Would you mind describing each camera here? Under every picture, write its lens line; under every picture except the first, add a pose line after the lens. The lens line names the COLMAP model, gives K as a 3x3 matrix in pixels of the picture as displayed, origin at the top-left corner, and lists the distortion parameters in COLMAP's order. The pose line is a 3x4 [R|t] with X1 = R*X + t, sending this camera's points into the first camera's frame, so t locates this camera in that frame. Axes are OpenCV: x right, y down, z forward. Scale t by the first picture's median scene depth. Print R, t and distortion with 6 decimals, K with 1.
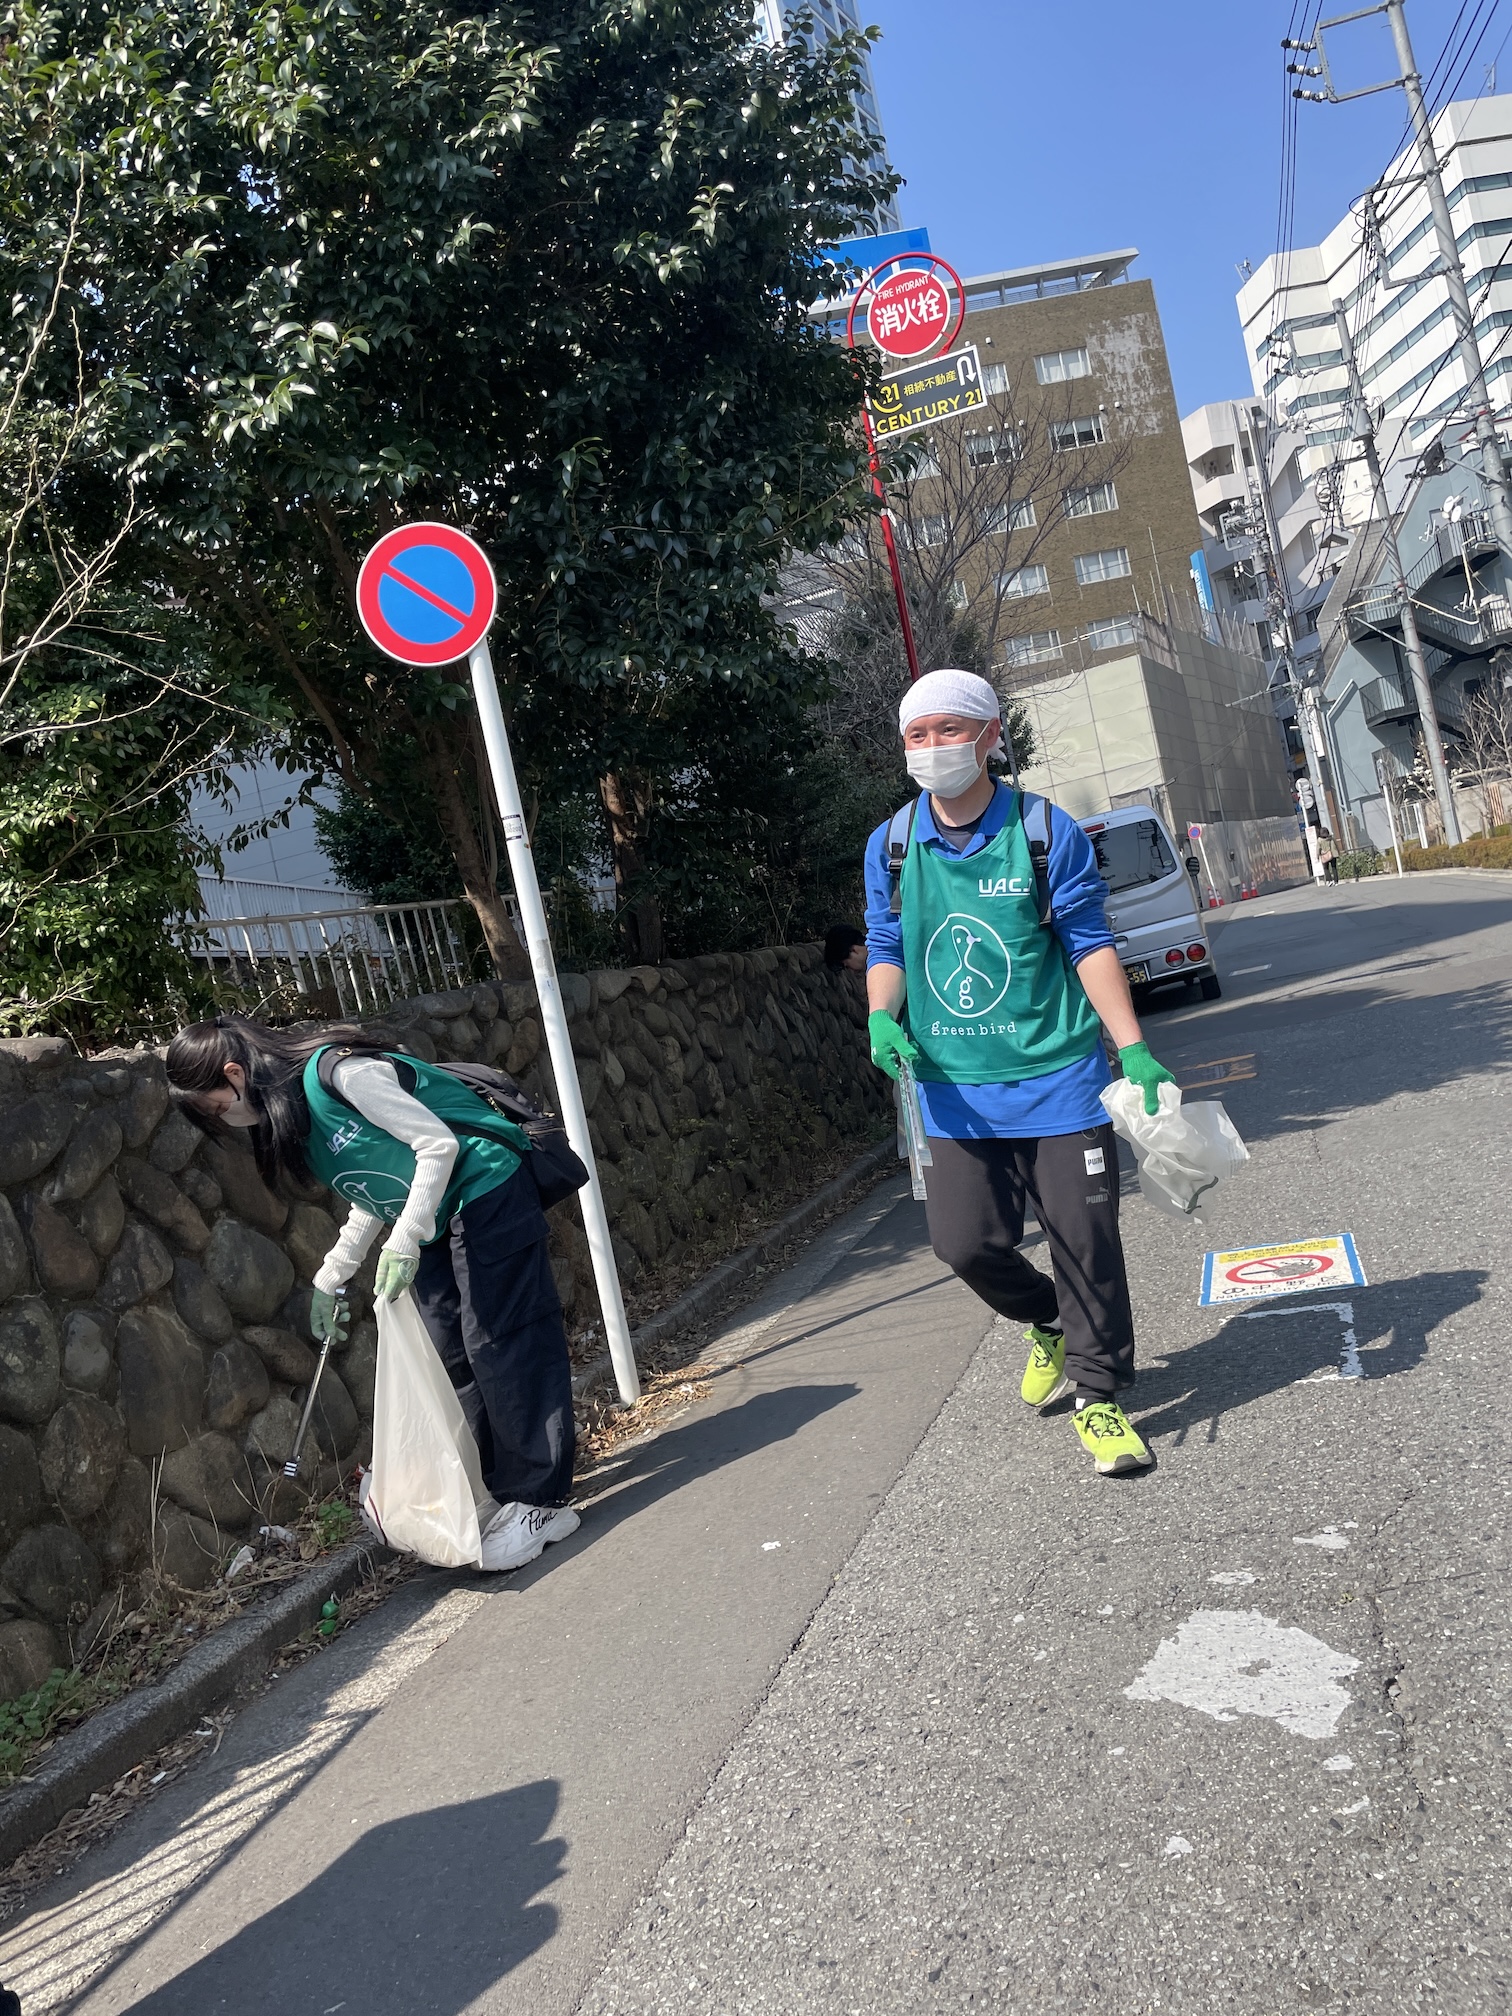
lens RADIAL K [[1551.5, 0, 757.8], [0, 1551.5, 1019.4], [0, 0, 1]] dist [0.038985, -0.040544]
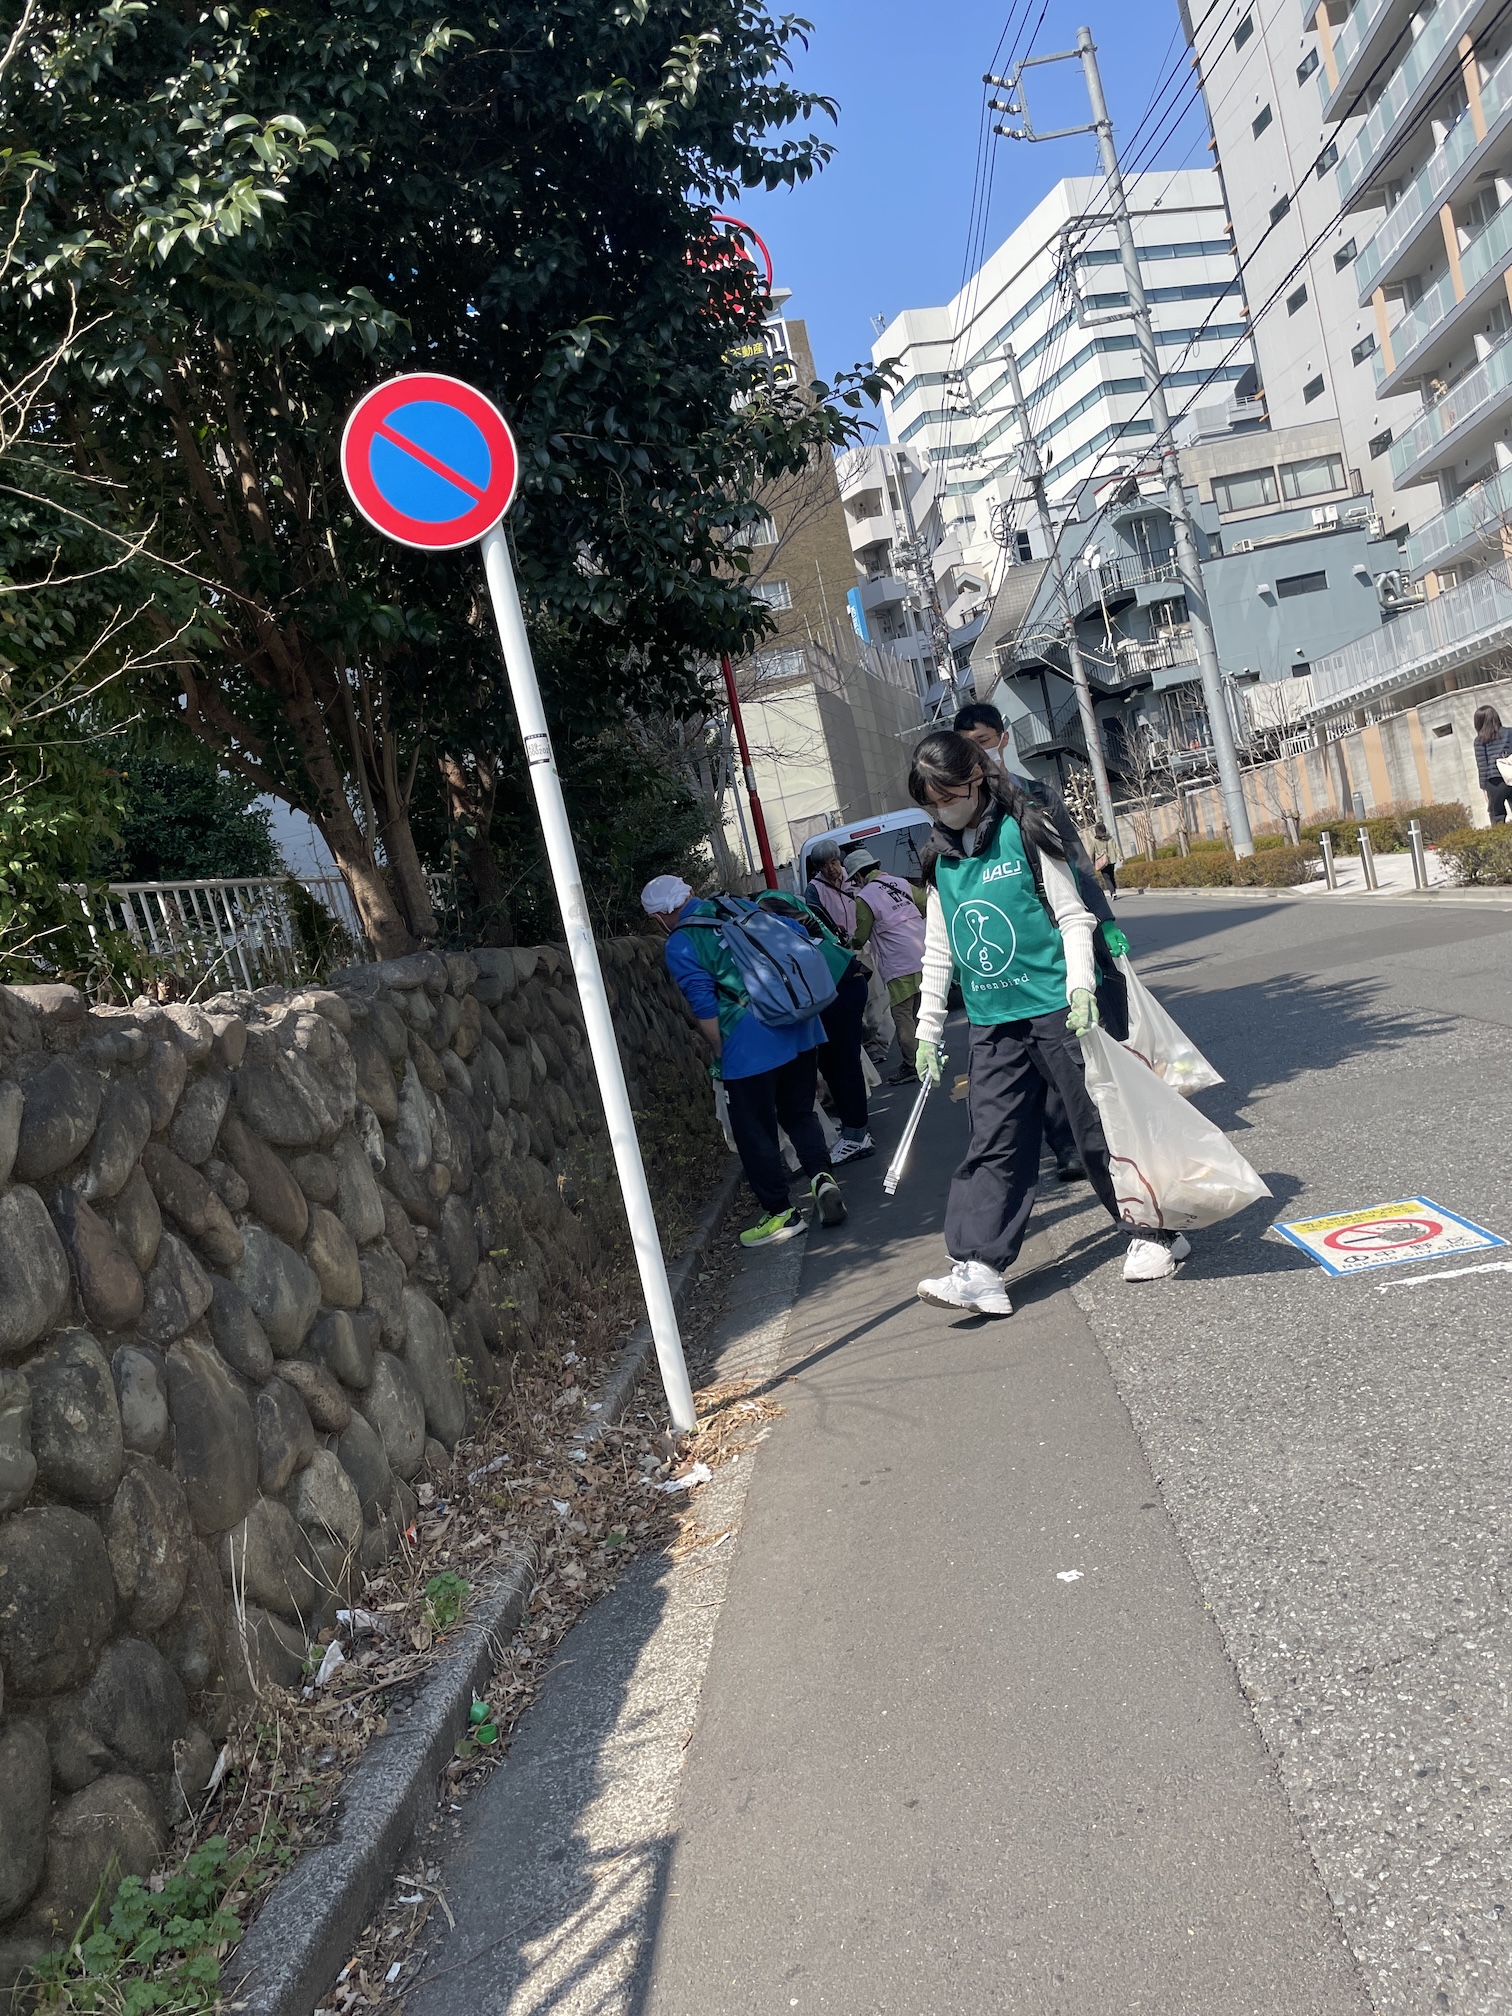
lens RADIAL K [[1551.5, 0, 762.1], [0, 1551.5, 1049.9], [0, 0, 1]] dist [0.038985, -0.040544]
pose [[0.975655, -0.019456, 0.218446, -0.224489], [0.019149, 0.999810, 0.003521, 0.036858], [-0.218474, 0.000748, 0.975843, 0.158130]]
